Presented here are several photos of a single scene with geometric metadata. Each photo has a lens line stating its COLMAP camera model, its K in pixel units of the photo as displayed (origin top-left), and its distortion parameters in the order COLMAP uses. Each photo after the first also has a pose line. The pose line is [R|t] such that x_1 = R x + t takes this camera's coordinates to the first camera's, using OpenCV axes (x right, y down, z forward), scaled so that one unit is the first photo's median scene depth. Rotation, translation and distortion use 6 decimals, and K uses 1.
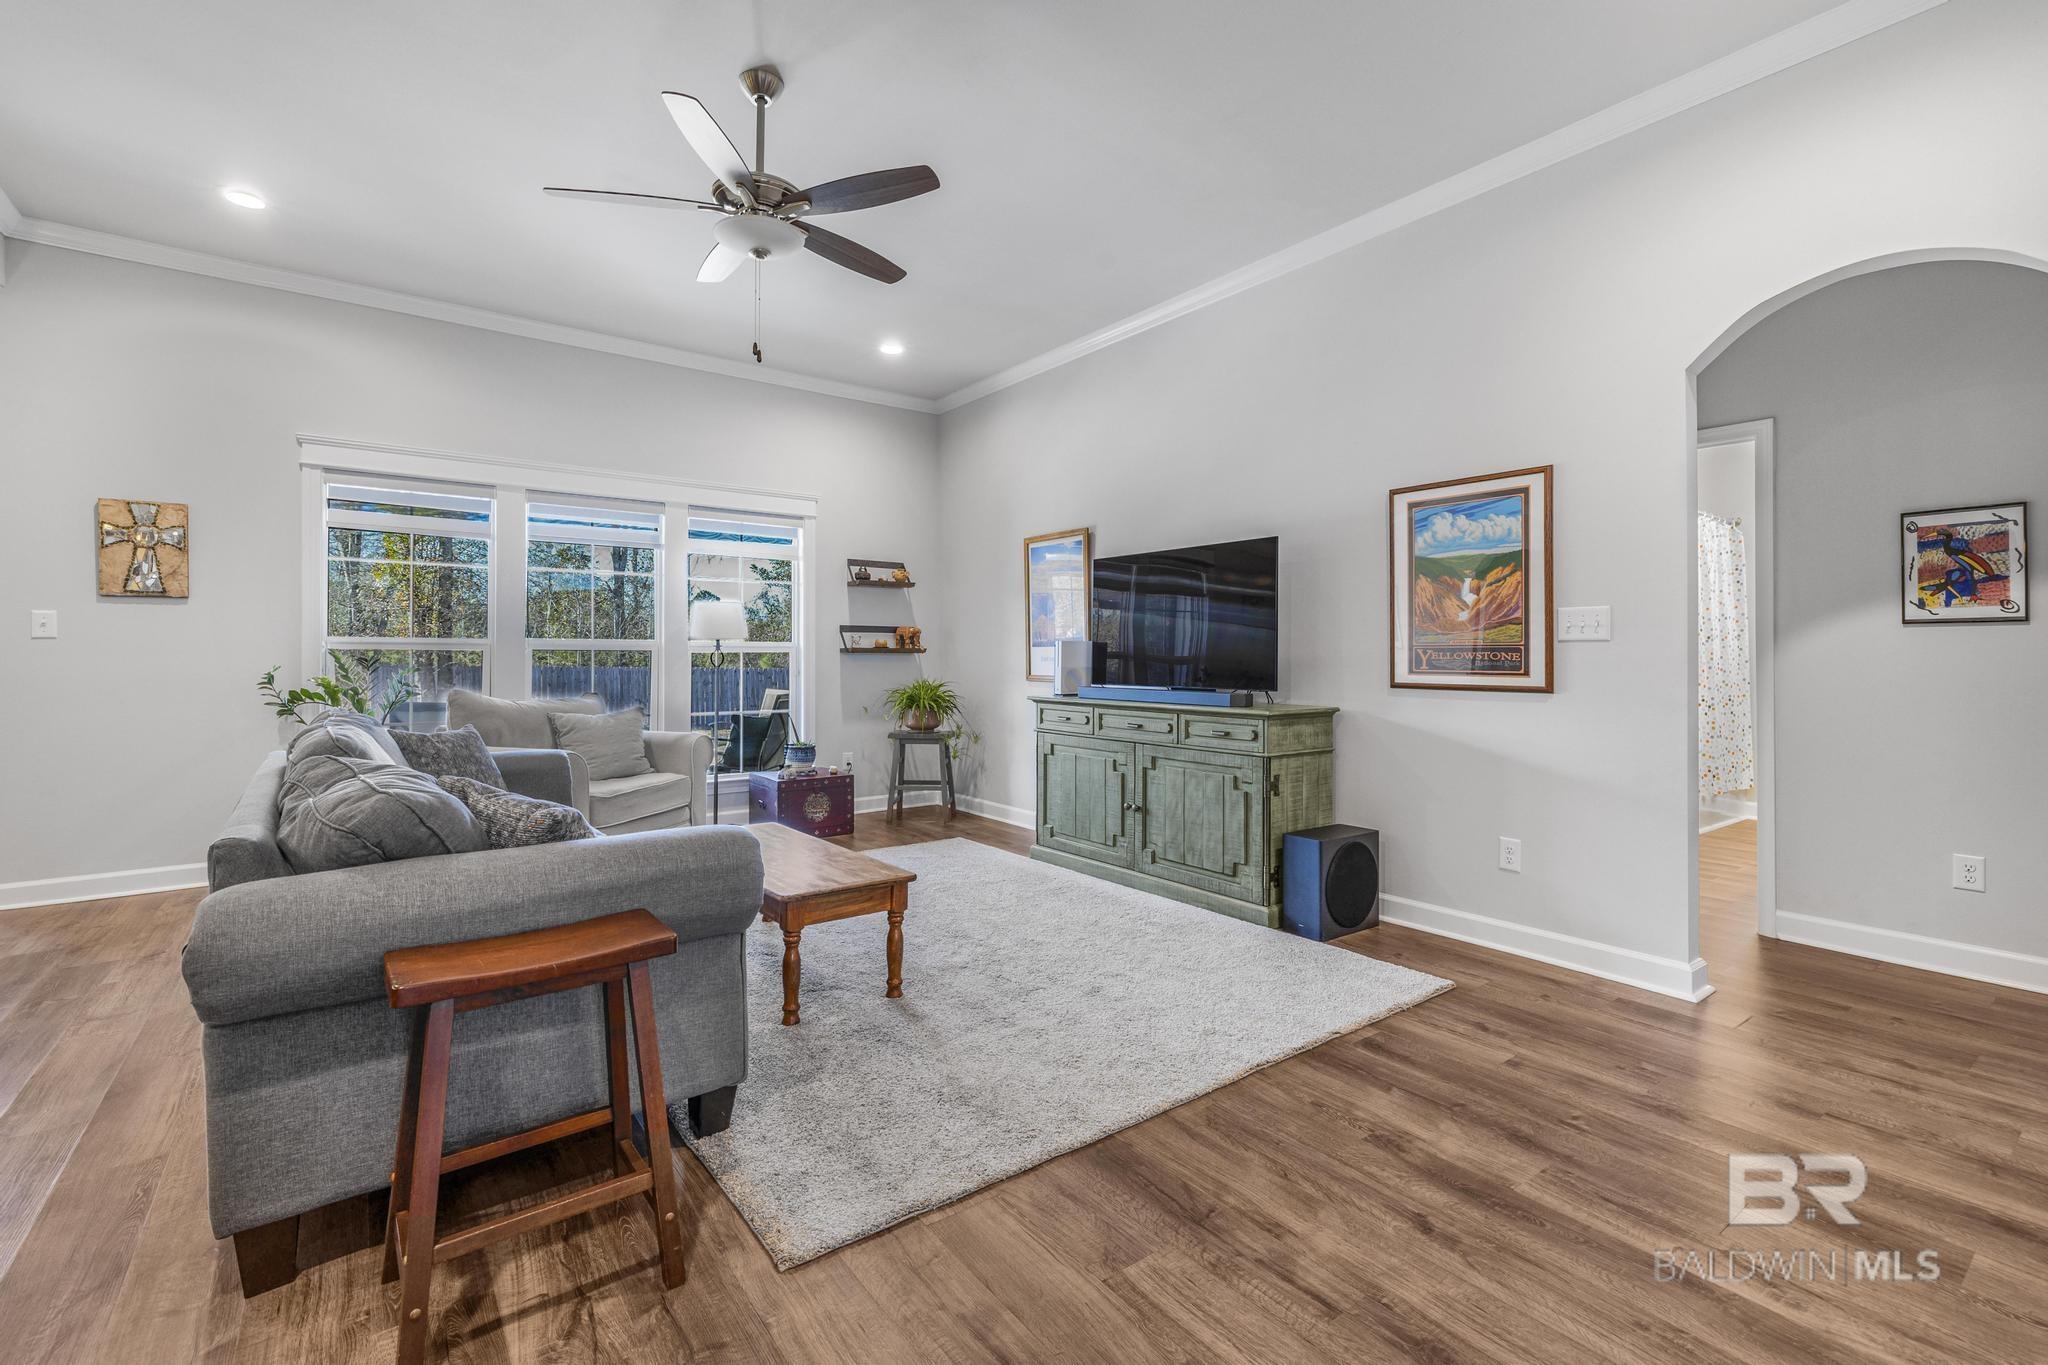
lens RADIAL K [[894.1, 0, 1019.9], [0, 894.1, 651.3], [0, 0, 1]] dist [-0.001002, -0.000086]
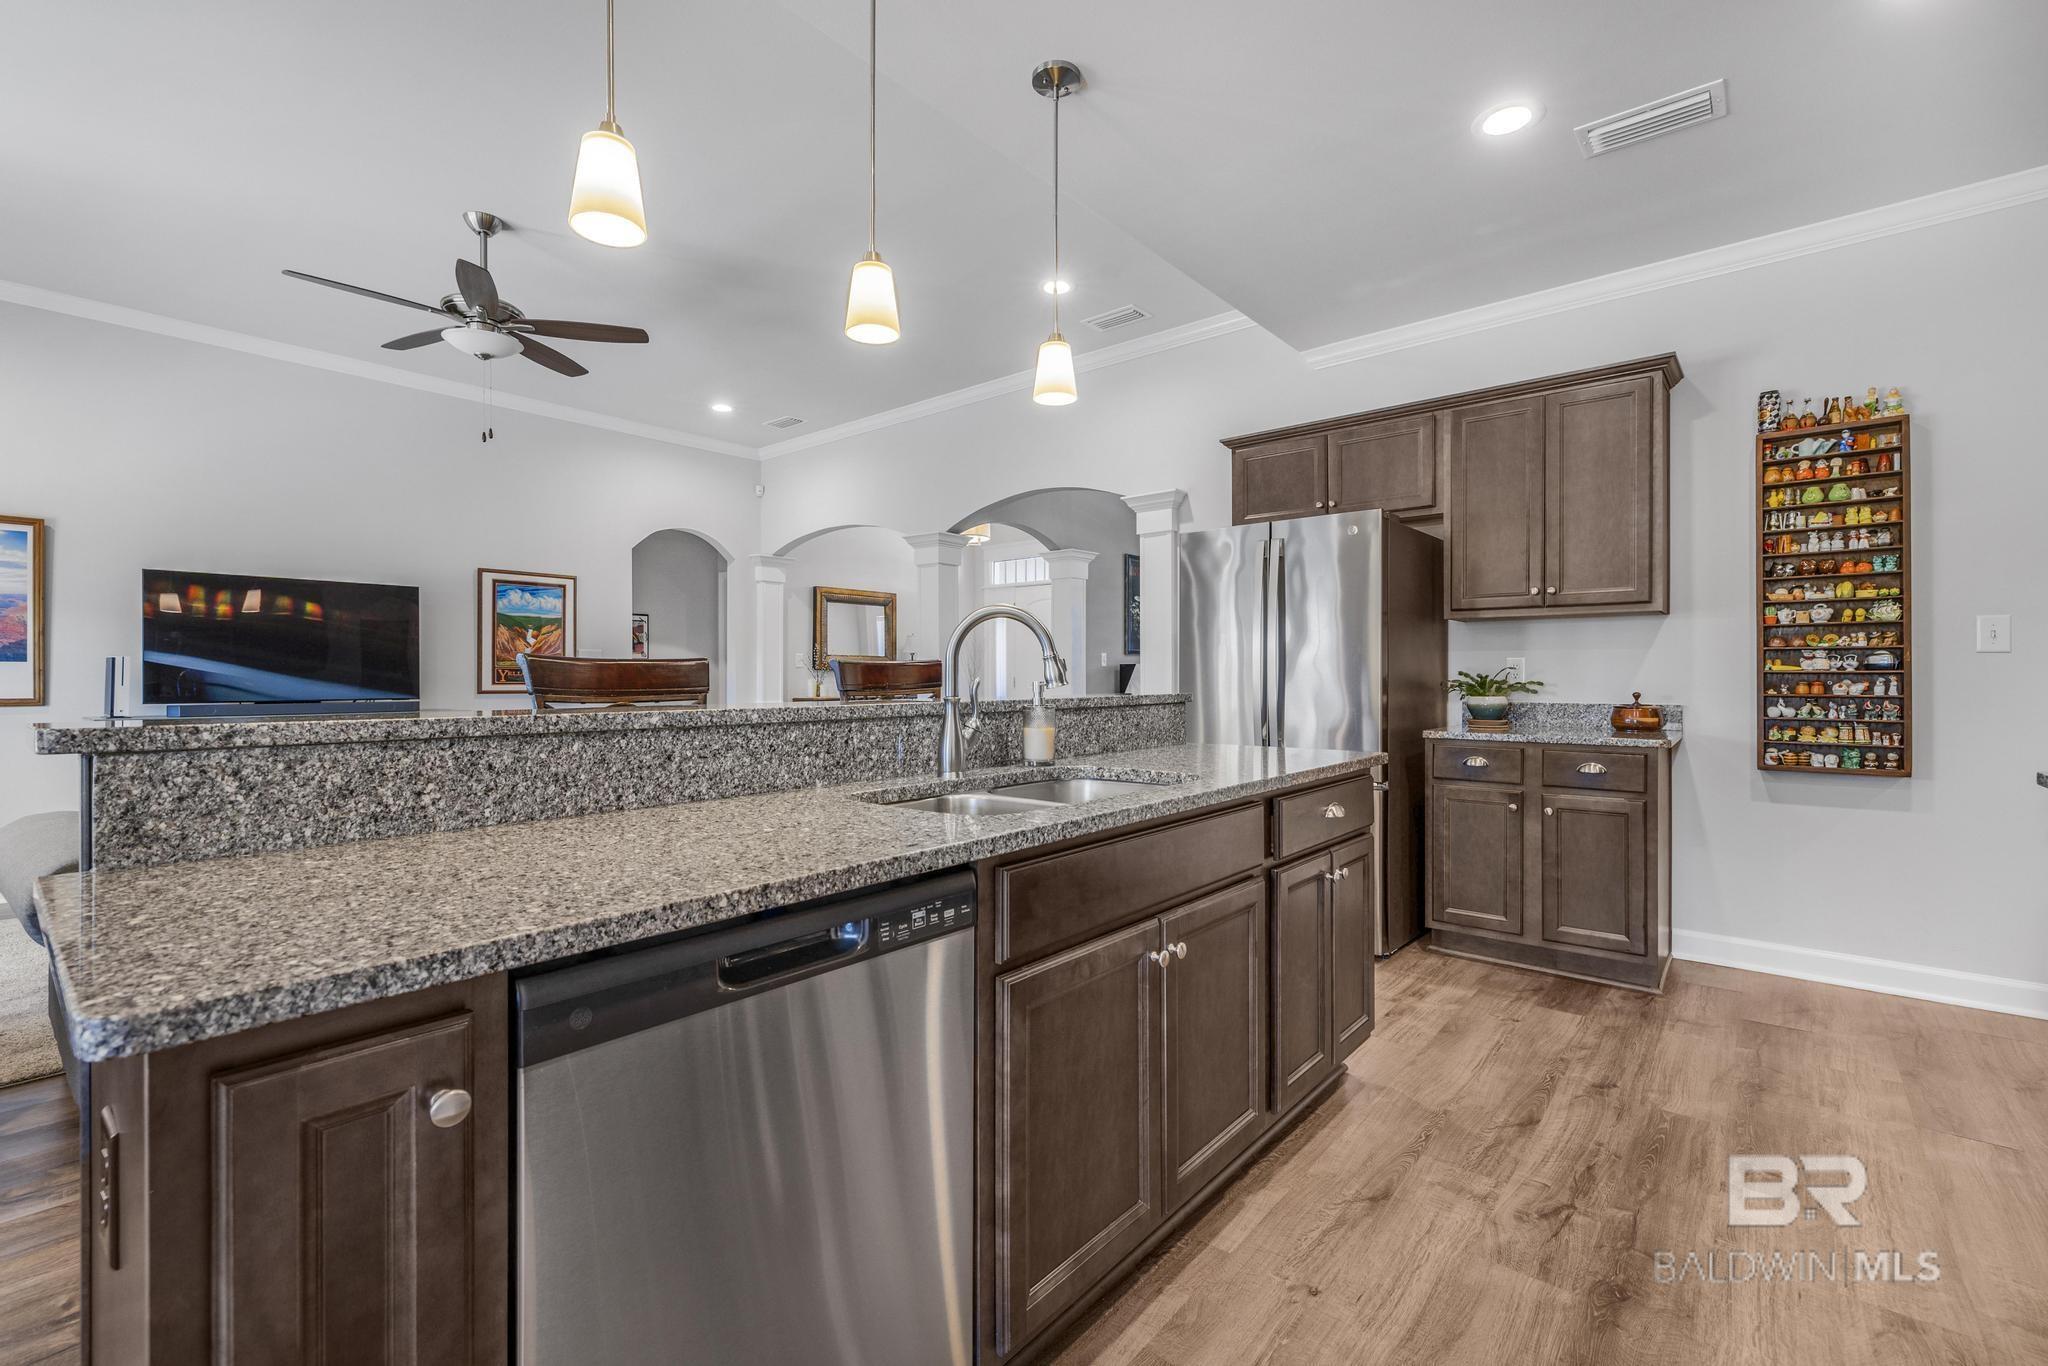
lens RADIAL K [[878.3, 0, 1018.6], [0, 878.3, 675.6], [0, 0, 1]] dist [0.002330, 0.000518]
pose [[-0.220726, -0.004420, 0.975326, -1.300320], [-0.006362, 0.999975, 0.003092, -0.002052], [-0.975315, -0.005523, -0.220748, 0.412425]]
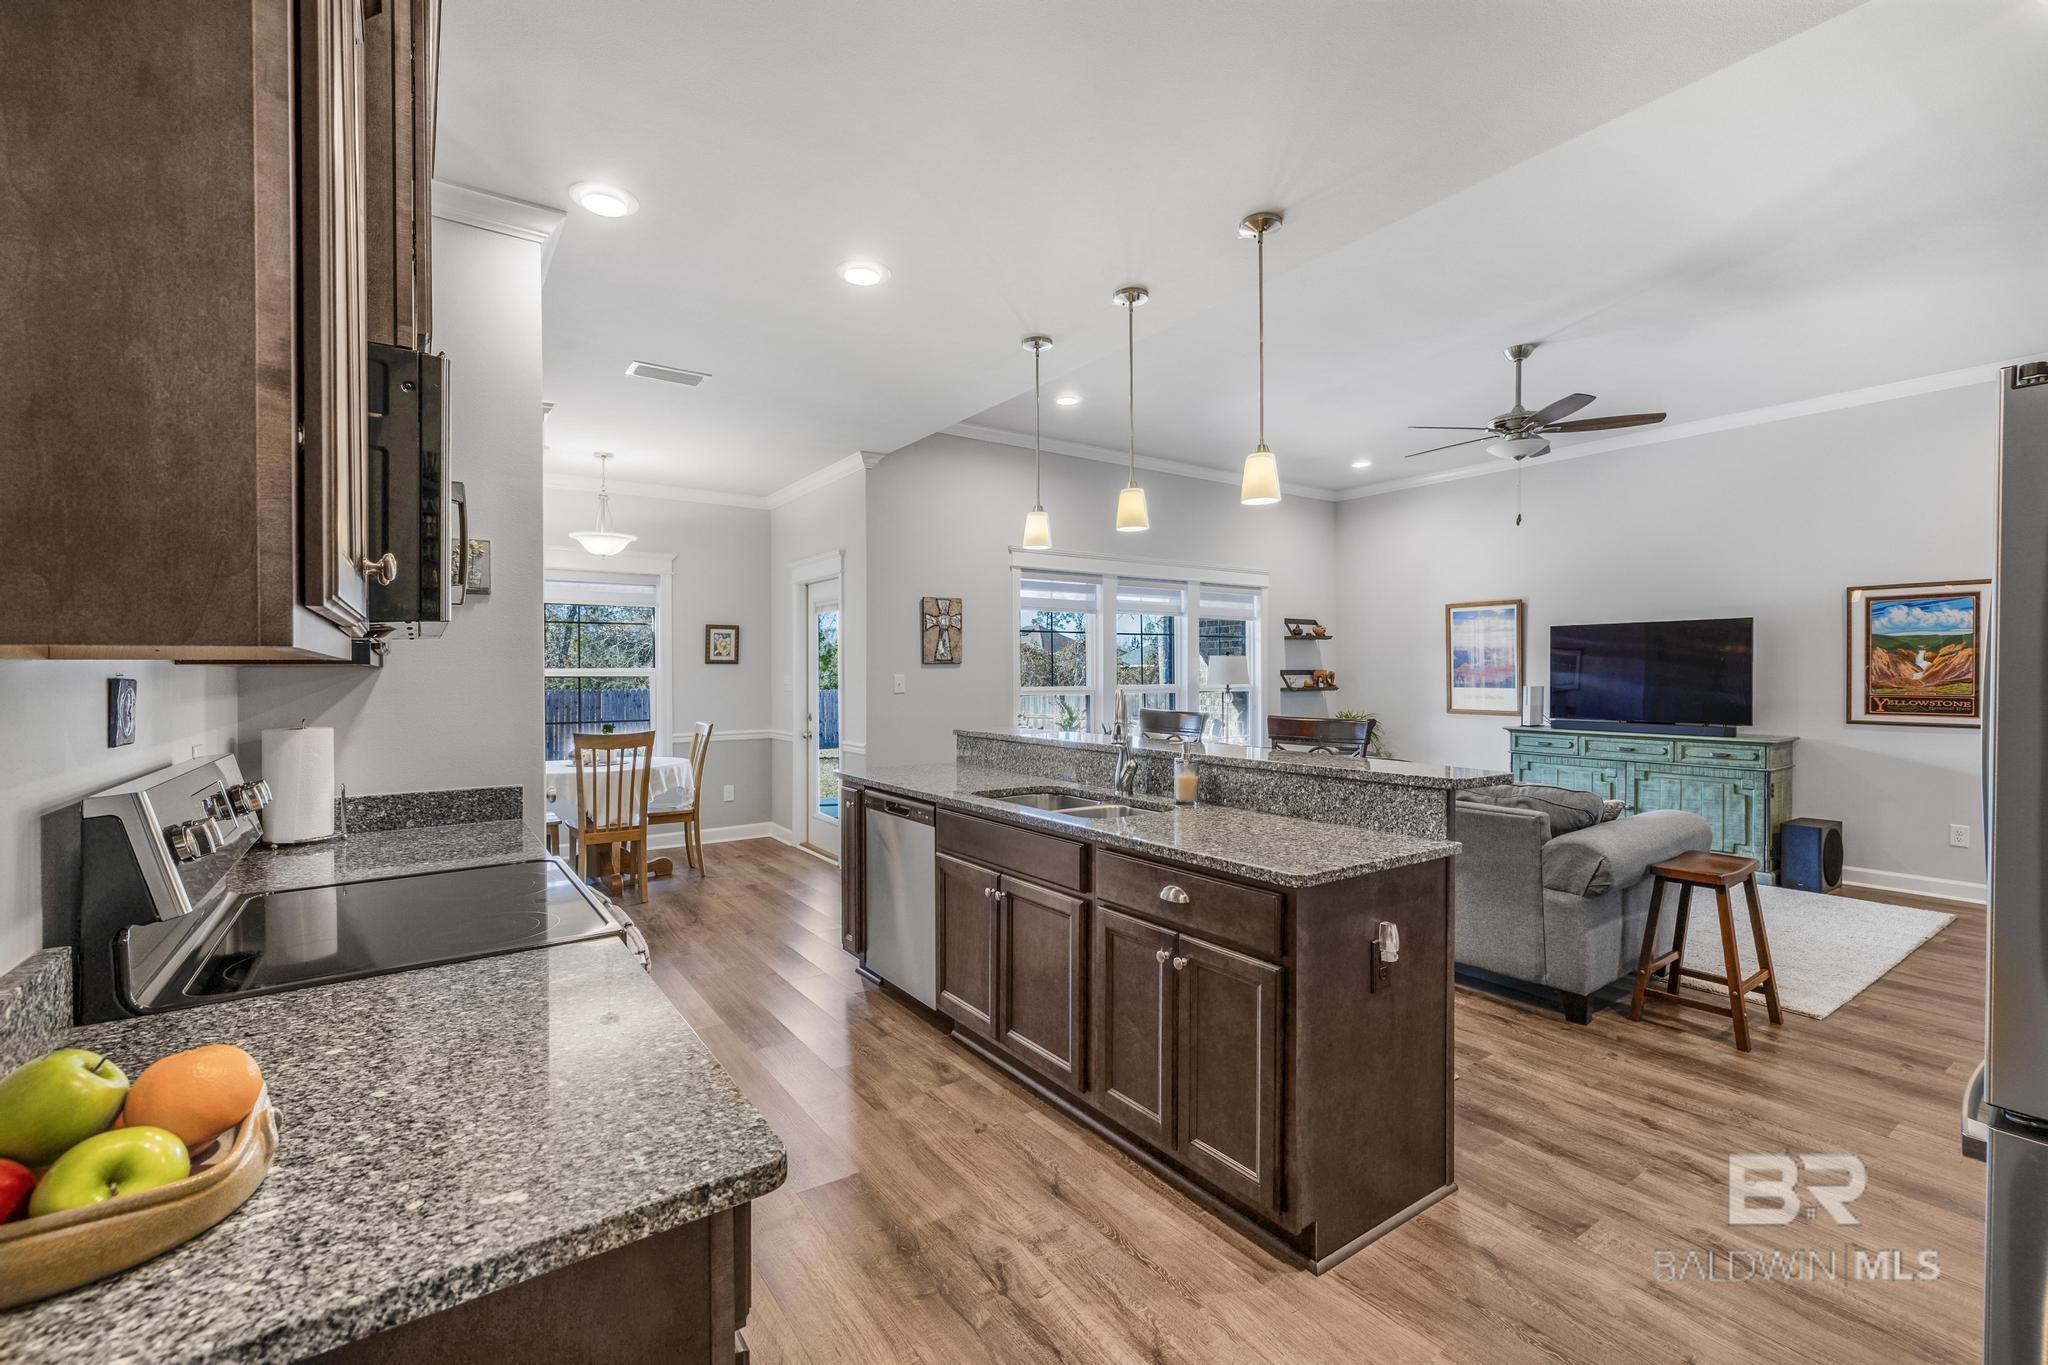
lens RADIAL K [[882.9, 0, 1026.8], [0, 882.9, 676.3], [0, 0, 1]] dist [0.000405, 0.000104]
pose [[0.999585, -0.005927, -0.028192, -0.873901], [0.006249, 0.999916, 0.011348, -0.060396], [0.028122, -0.011520, 0.999538, -0.469610]]
